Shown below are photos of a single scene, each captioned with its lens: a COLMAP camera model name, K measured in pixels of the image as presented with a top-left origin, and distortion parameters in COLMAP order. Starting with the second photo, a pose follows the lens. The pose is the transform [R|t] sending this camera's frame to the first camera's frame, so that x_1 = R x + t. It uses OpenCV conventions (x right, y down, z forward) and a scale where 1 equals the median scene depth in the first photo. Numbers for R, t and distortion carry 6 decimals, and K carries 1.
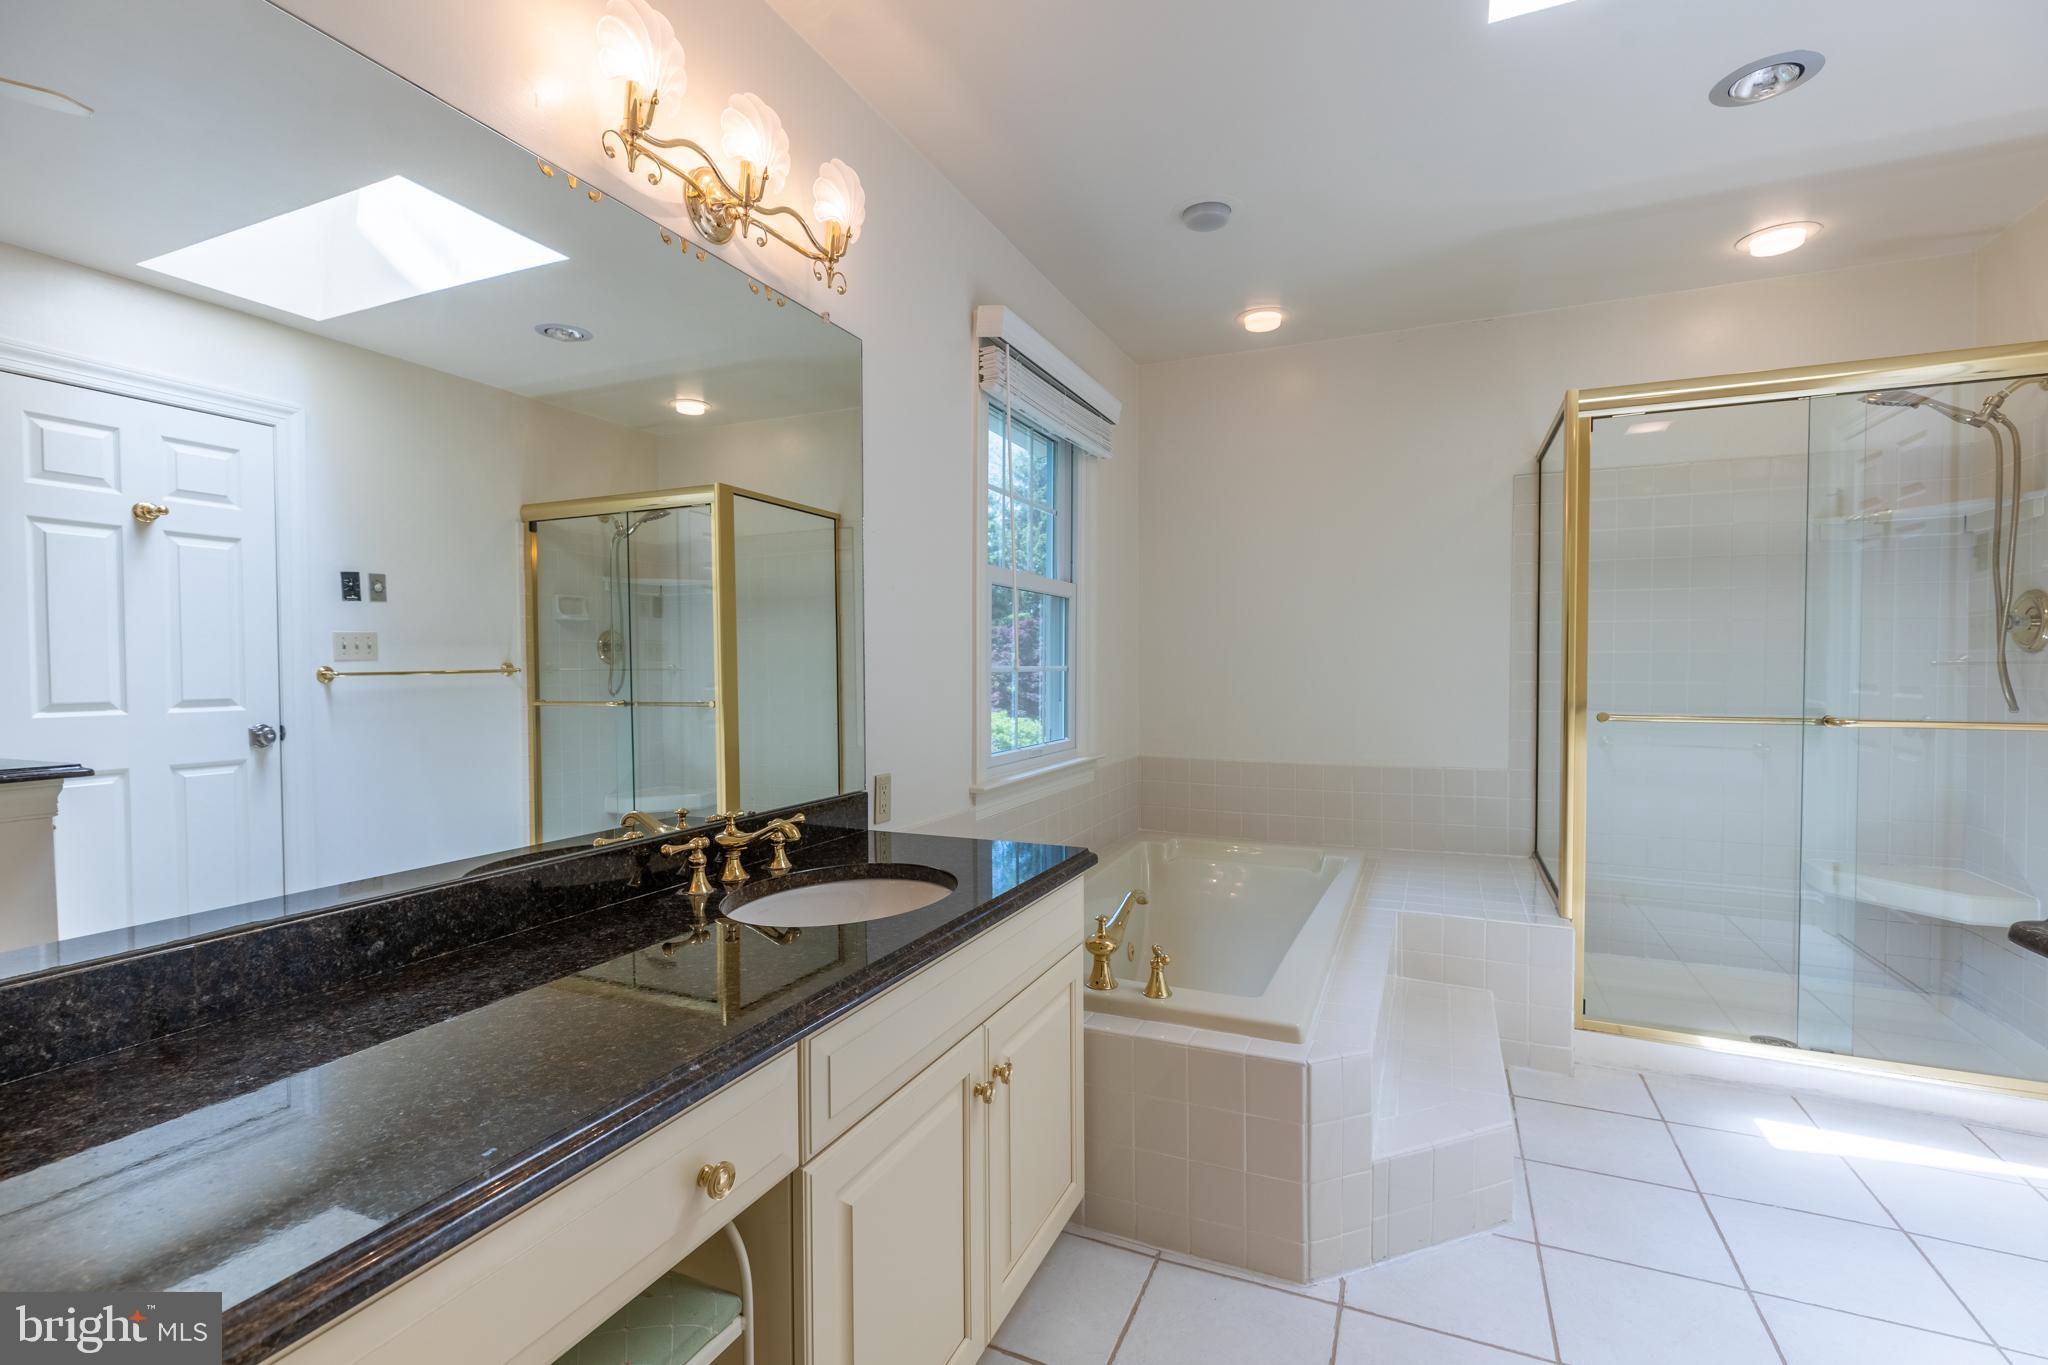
lens RADIAL K [[912.6, 0, 1028.5], [0, 912.6, 681.6], [0, 0, 1]] dist [0.007335, -0.002953]
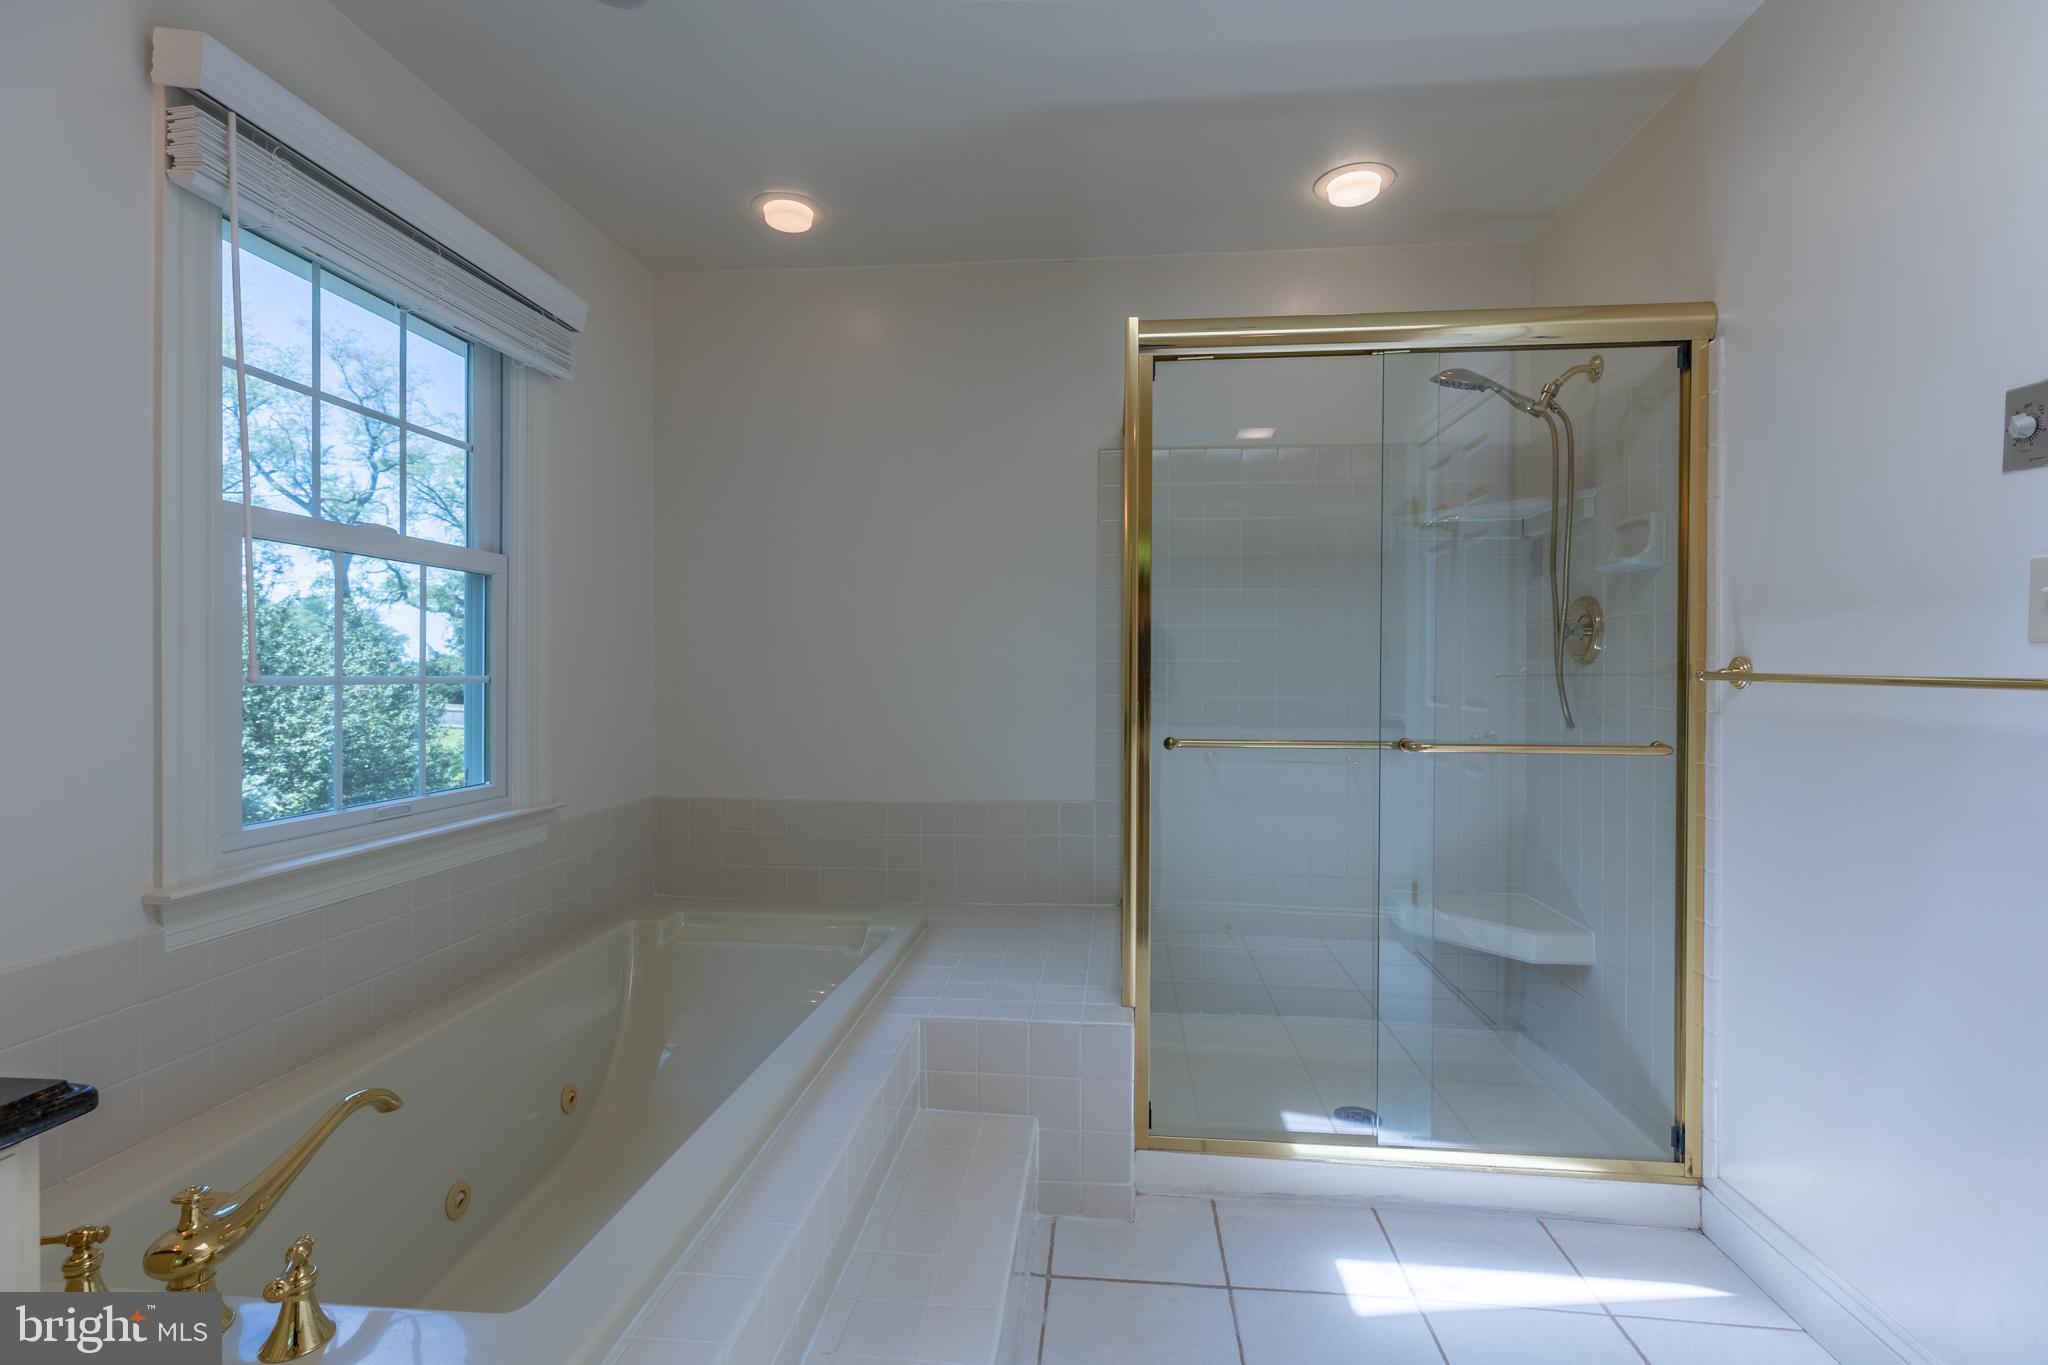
lens RADIAL K [[912.6, 0, 1028.5], [0, 912.6, 681.6], [0, 0, 1]] dist [0.007335, -0.002953]
pose [[0.948128, 0.000985, 0.317889, 0.261871], [0.002595, 0.999938, -0.010838, -0.005428], [-0.317880, 0.011101, 0.948066, 0.295204]]
